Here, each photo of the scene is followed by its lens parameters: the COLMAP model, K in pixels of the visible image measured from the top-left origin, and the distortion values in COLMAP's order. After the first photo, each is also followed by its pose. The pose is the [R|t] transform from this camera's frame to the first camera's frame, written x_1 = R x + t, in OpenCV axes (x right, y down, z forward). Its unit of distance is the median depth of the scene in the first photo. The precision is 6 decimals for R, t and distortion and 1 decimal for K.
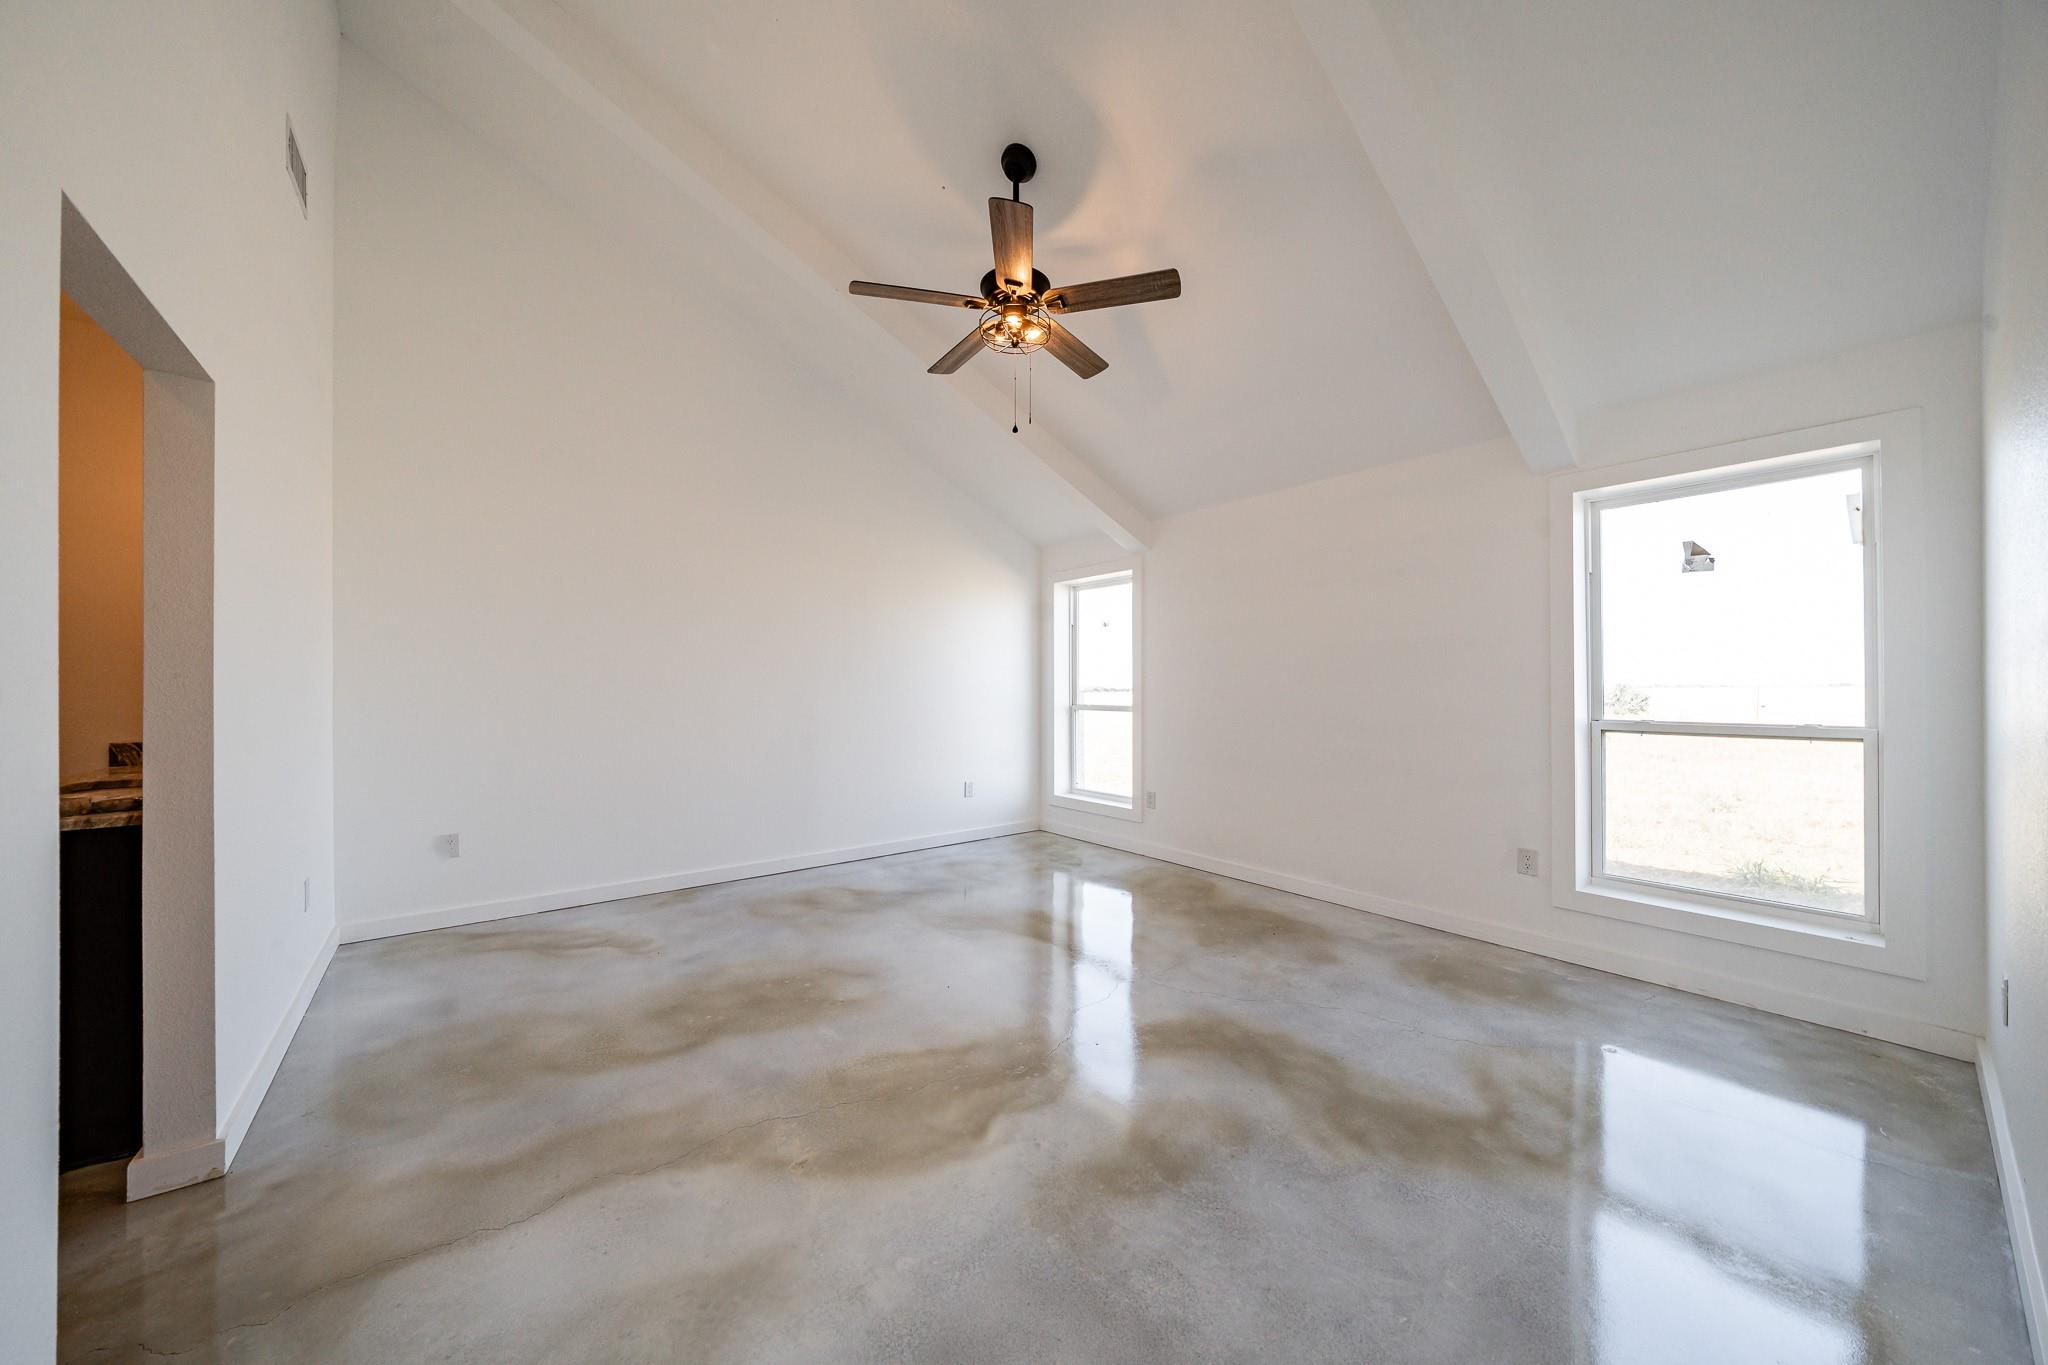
lens RADIAL K [[718.6, 0, 1022.7], [0, 718.6, 685.4], [0, 0, 1]] dist [-0.001967, -0.000244]
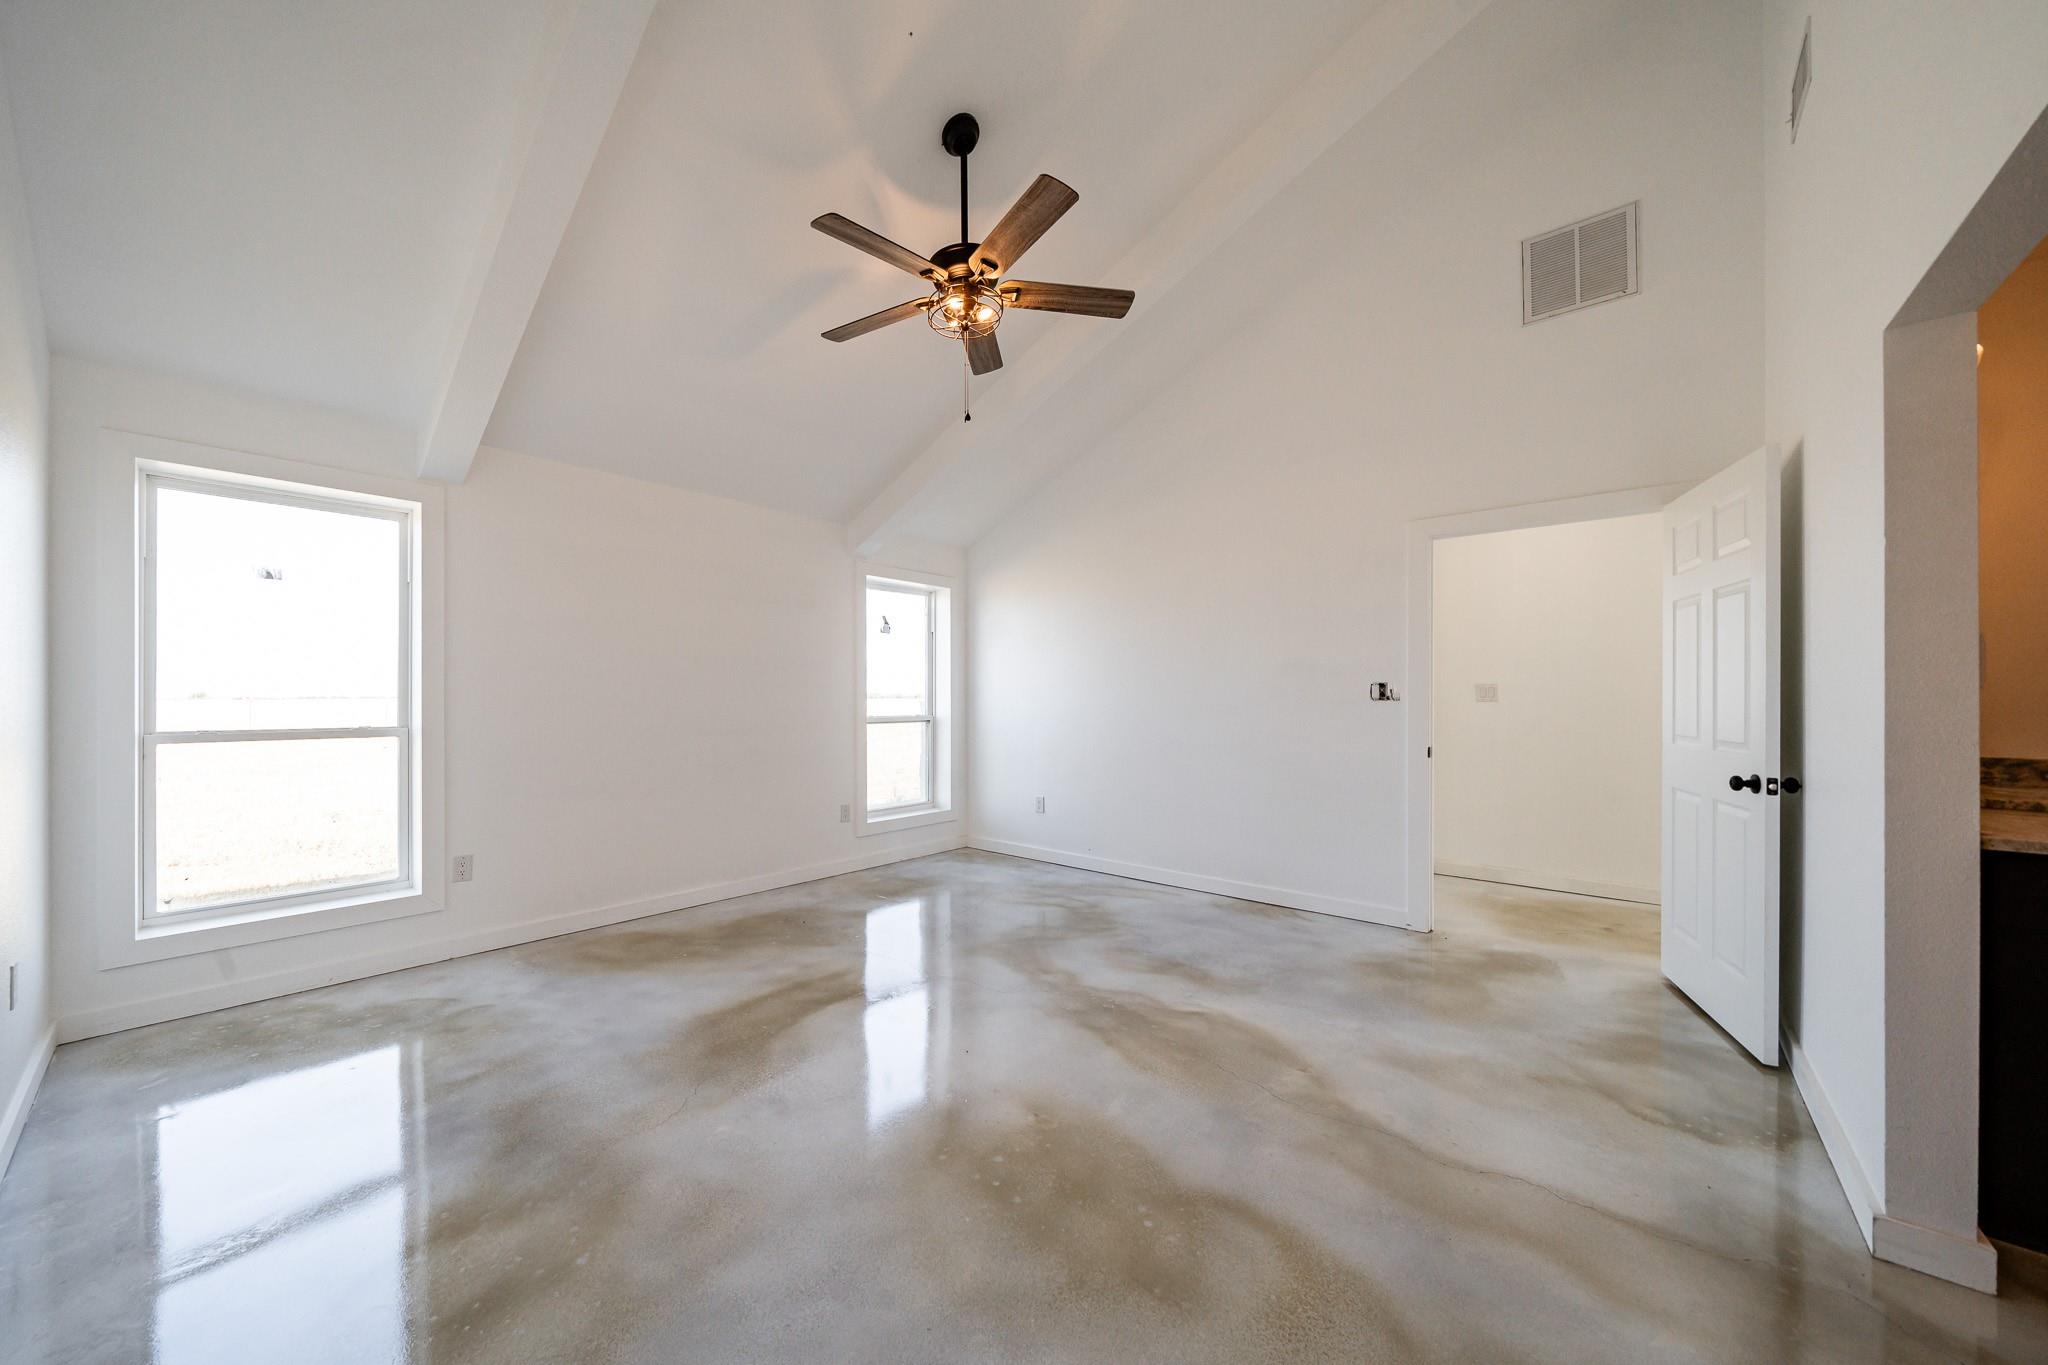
lens RADIAL K [[718.6, 0, 961.7], [0, 718.6, 698.6], [0, 0, 1]] dist [-0.001967, -0.000244]
pose [[-0.160891, 0.002821, 0.986968, -0.934151], [-0.002908, 0.999990, -0.003332, 0.012873], [-0.986968, -0.003407, -0.160881, 1.152444]]
